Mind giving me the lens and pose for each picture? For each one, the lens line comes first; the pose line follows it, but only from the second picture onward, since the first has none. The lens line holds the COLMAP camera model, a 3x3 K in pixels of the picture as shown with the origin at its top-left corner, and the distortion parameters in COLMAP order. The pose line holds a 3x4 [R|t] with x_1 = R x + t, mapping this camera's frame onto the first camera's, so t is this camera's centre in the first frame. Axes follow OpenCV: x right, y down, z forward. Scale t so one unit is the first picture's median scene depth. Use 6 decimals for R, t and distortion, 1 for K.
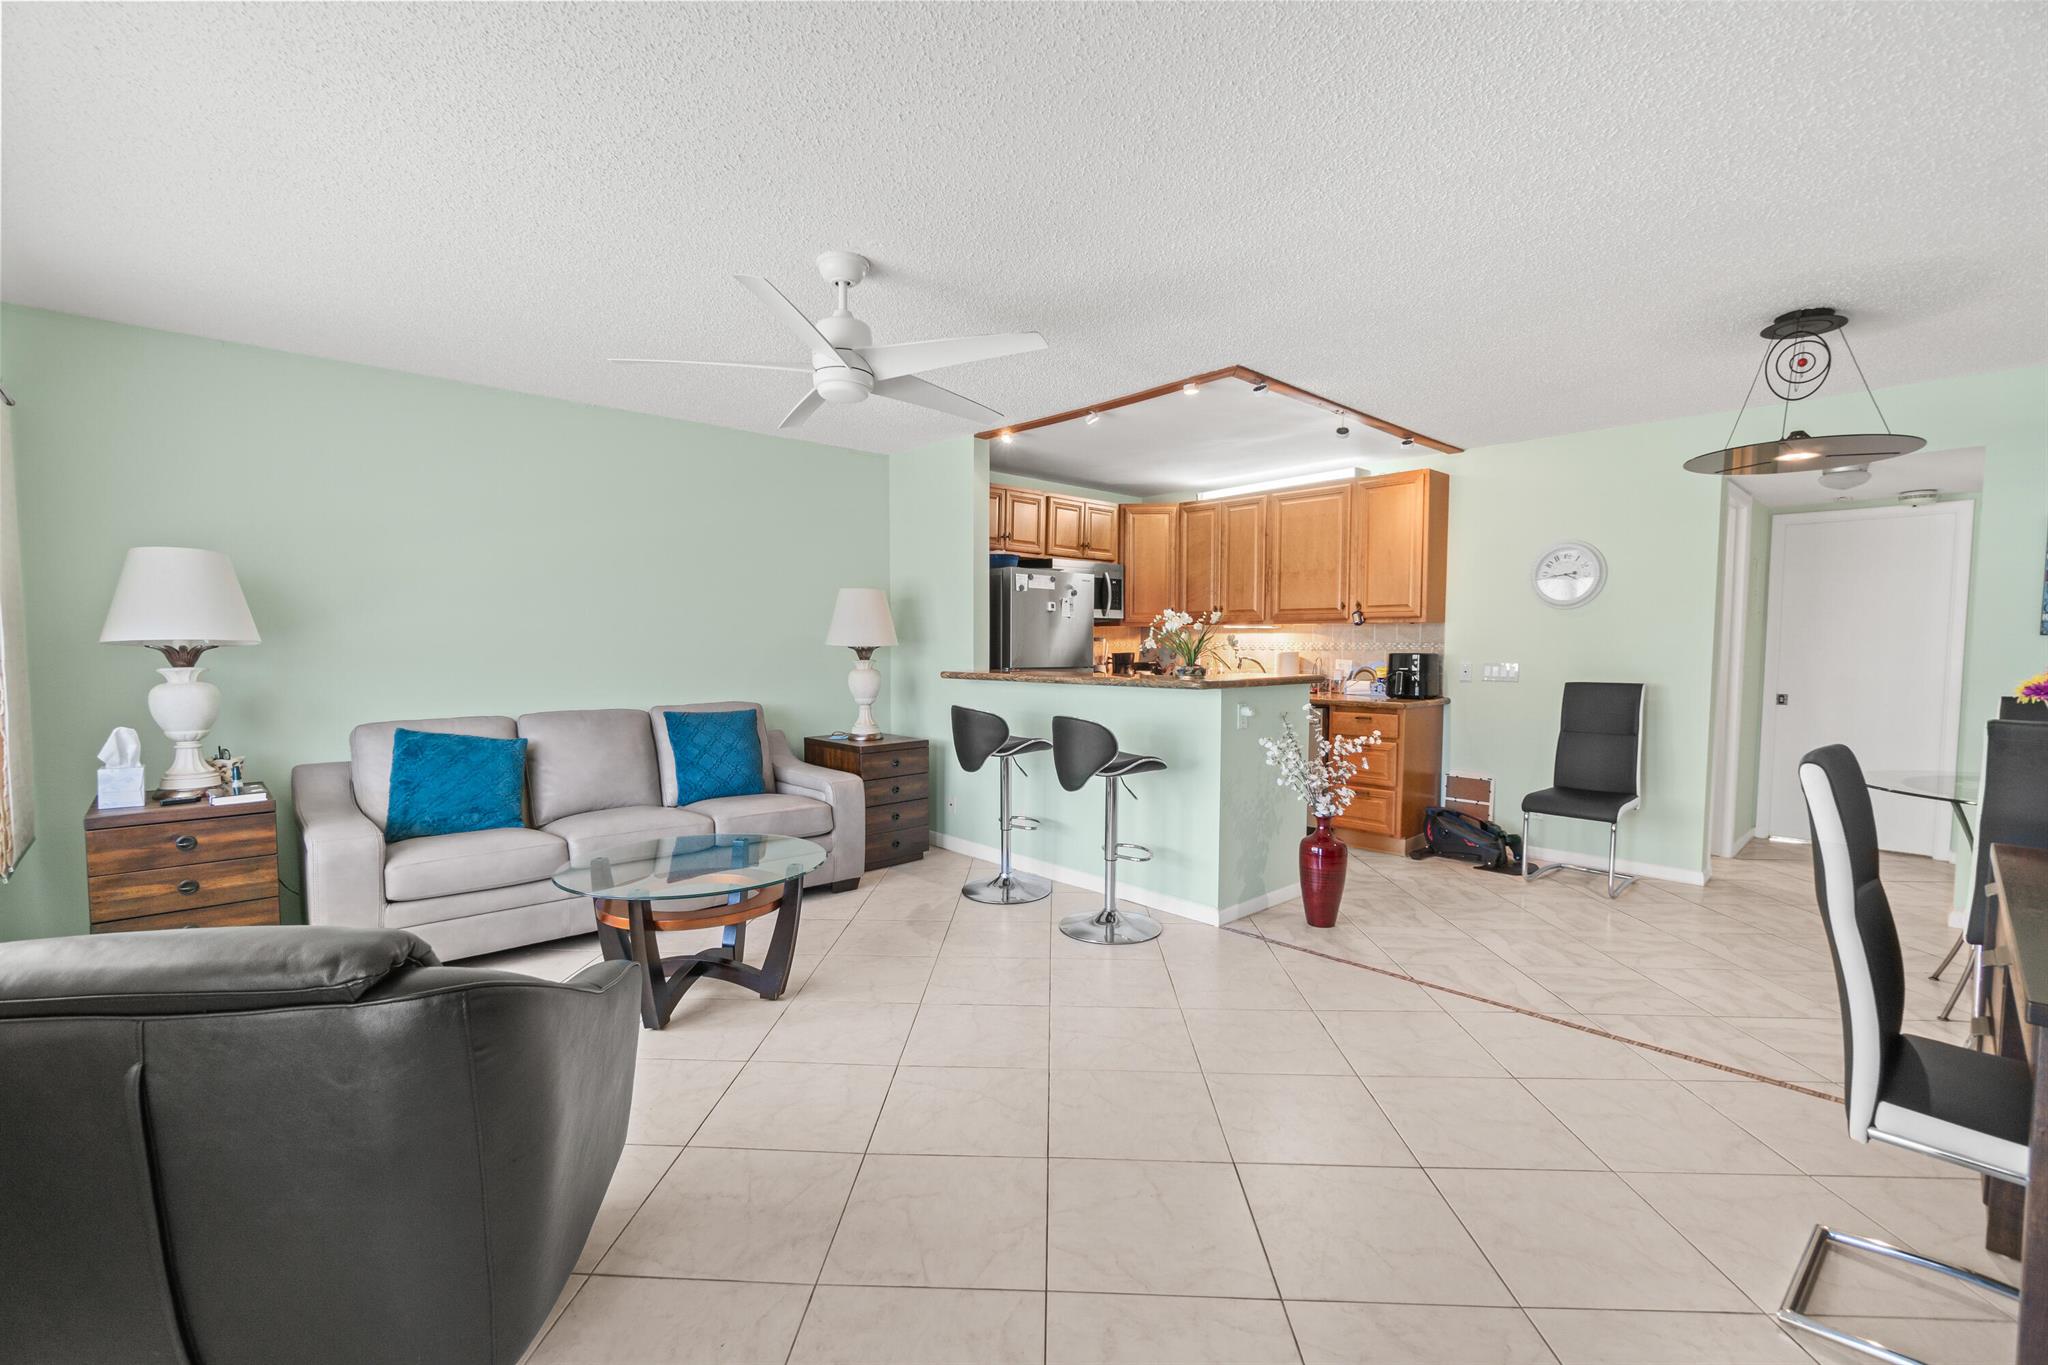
lens RADIAL K [[906.1, 0, 1013.3], [0, 906.1, 685.0], [0, 0, 1]] dist [-0.004449, -0.001130]
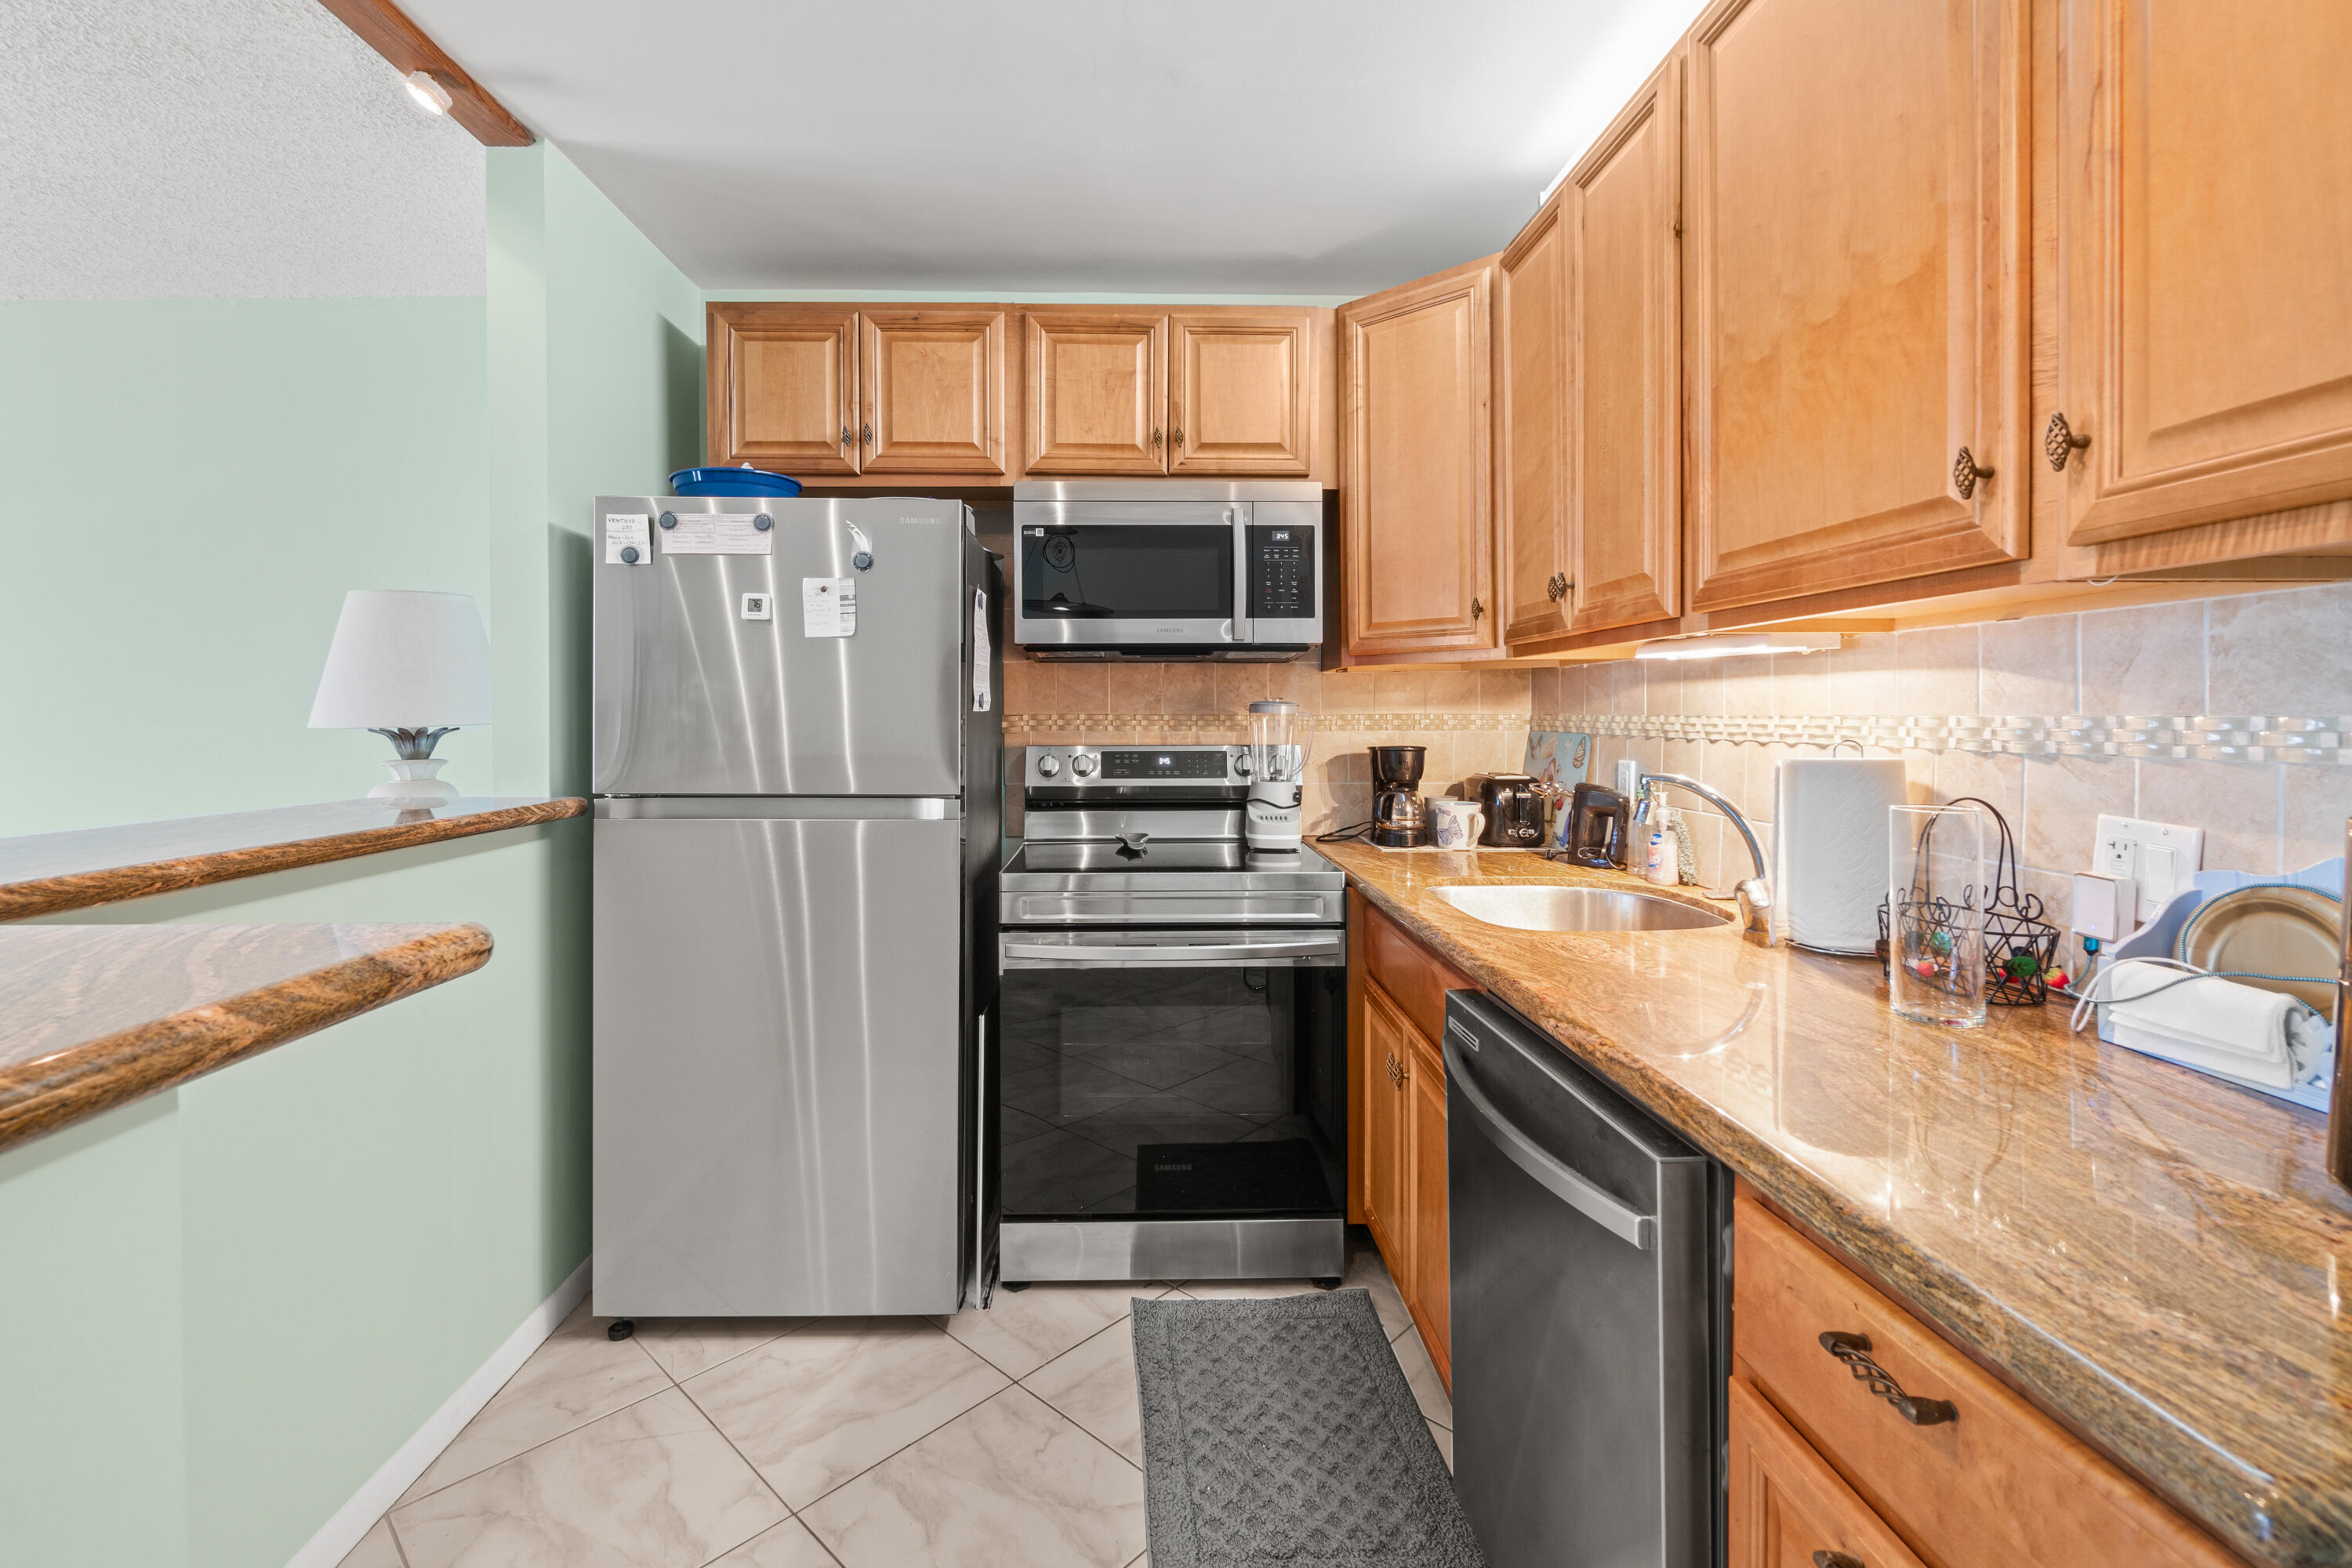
lens RADIAL K [[1040.5, 0, 1144.2], [0, 1040.5, 718.1], [0, 0, 1]] dist [-0.004449, -0.001130]
pose [[0.745593, -0.000087, -0.666401, 0.400639], [-0.028156, 0.999103, -0.031632, -0.039803], [0.665806, 0.042347, 0.744922, 0.829529]]
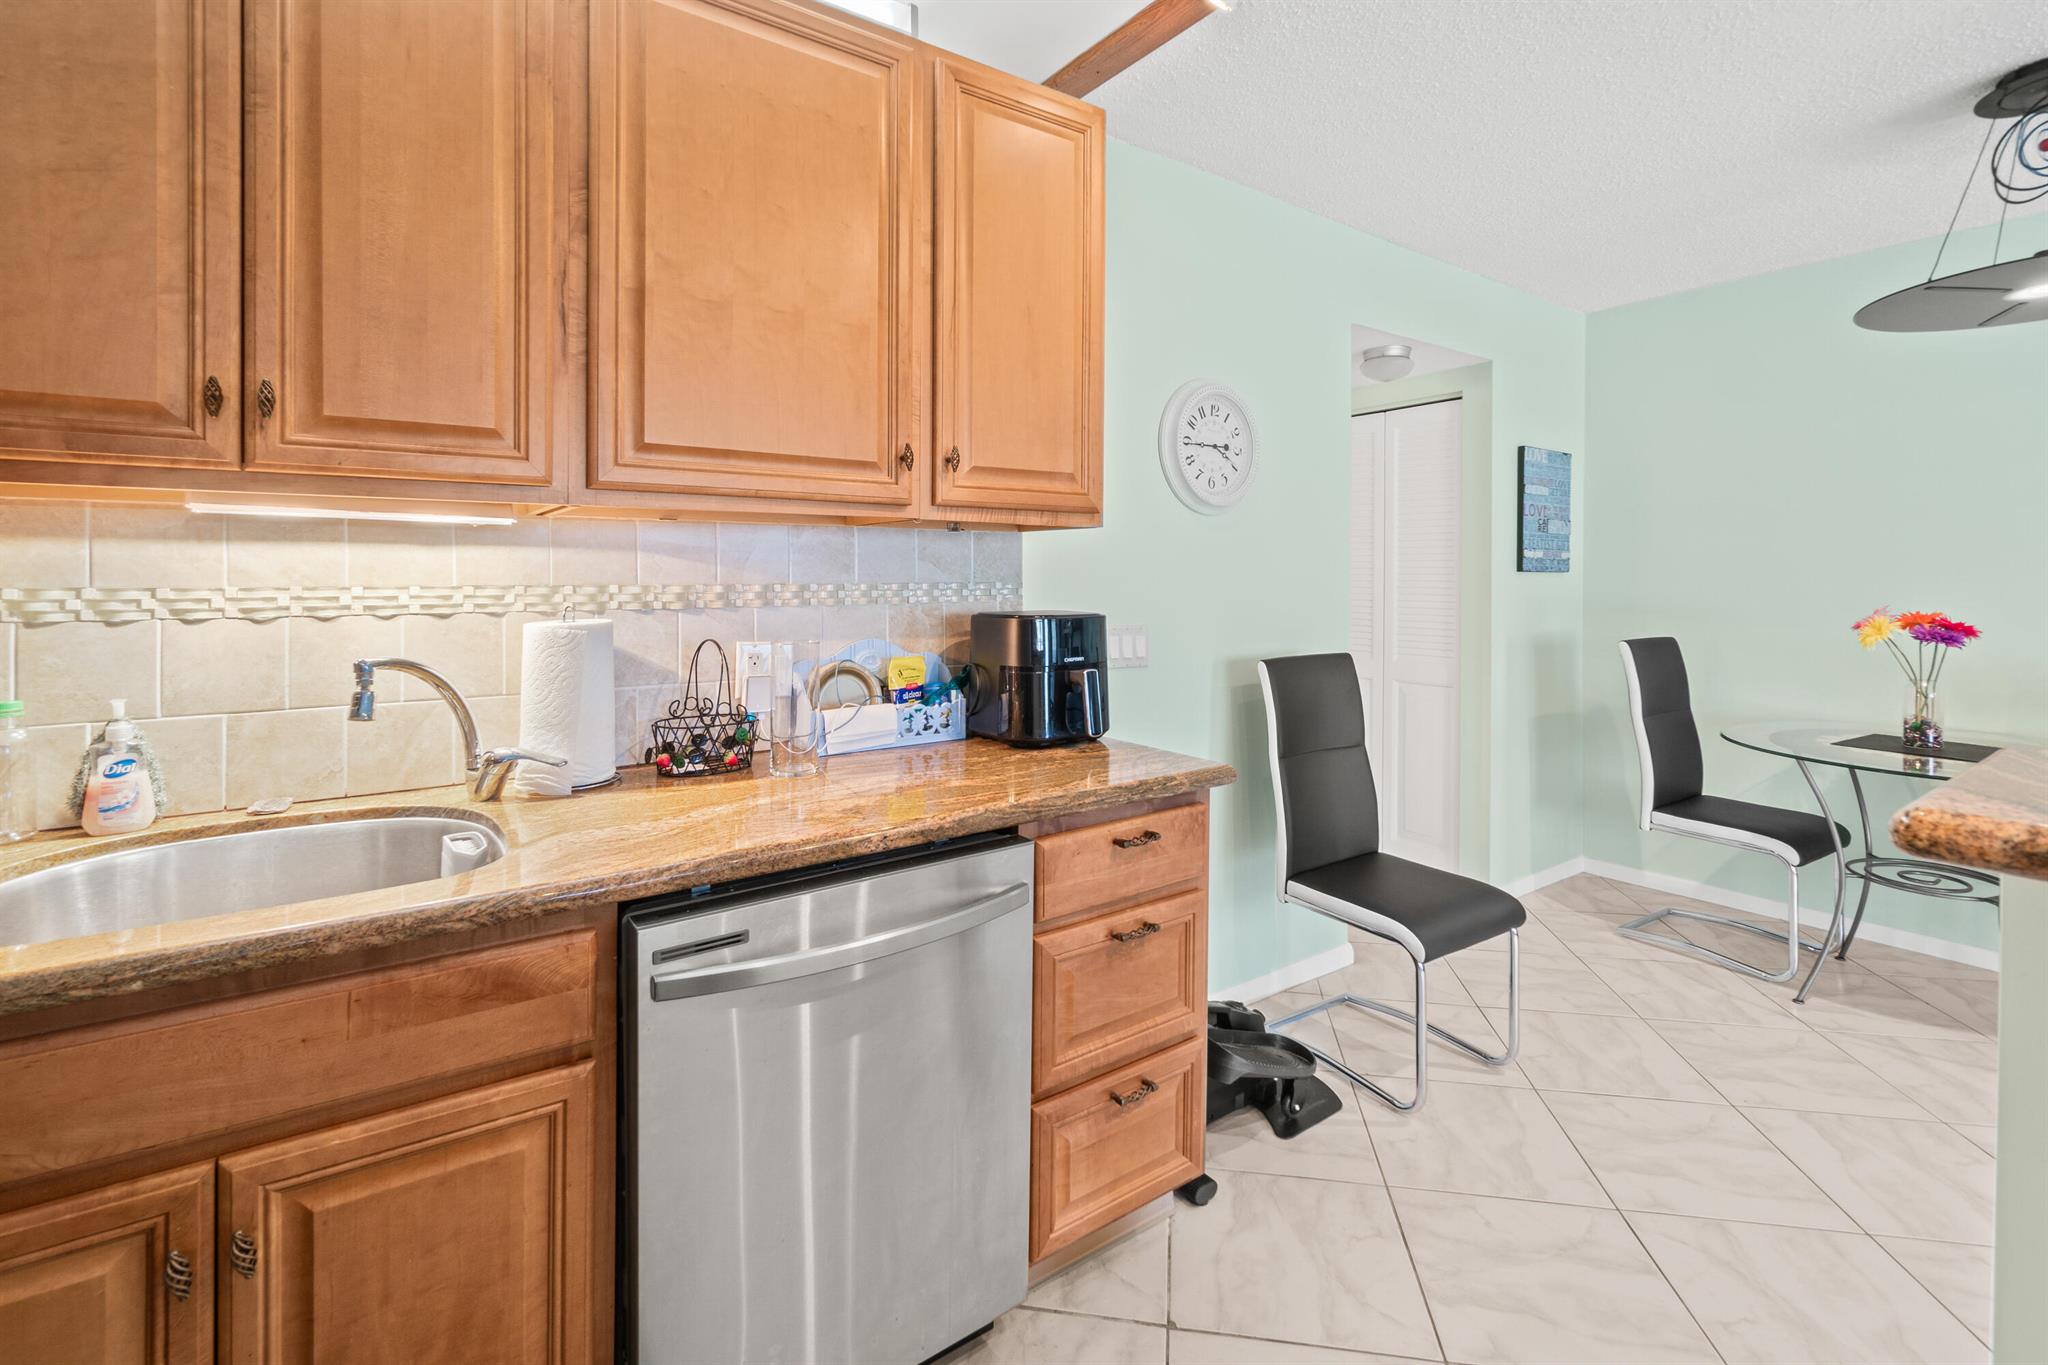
lens RADIAL K [[906.1, 0, 1025.1], [0, 906.1, 579.7], [0, 0, 1]] dist [-0.004449, -0.001130]
pose [[0.130148, -0.010004, 0.991444, 0.087520], [0.043886, 0.999027, 0.004320, -0.051467], [-0.990523, 0.042948, 0.130461, 0.985579]]
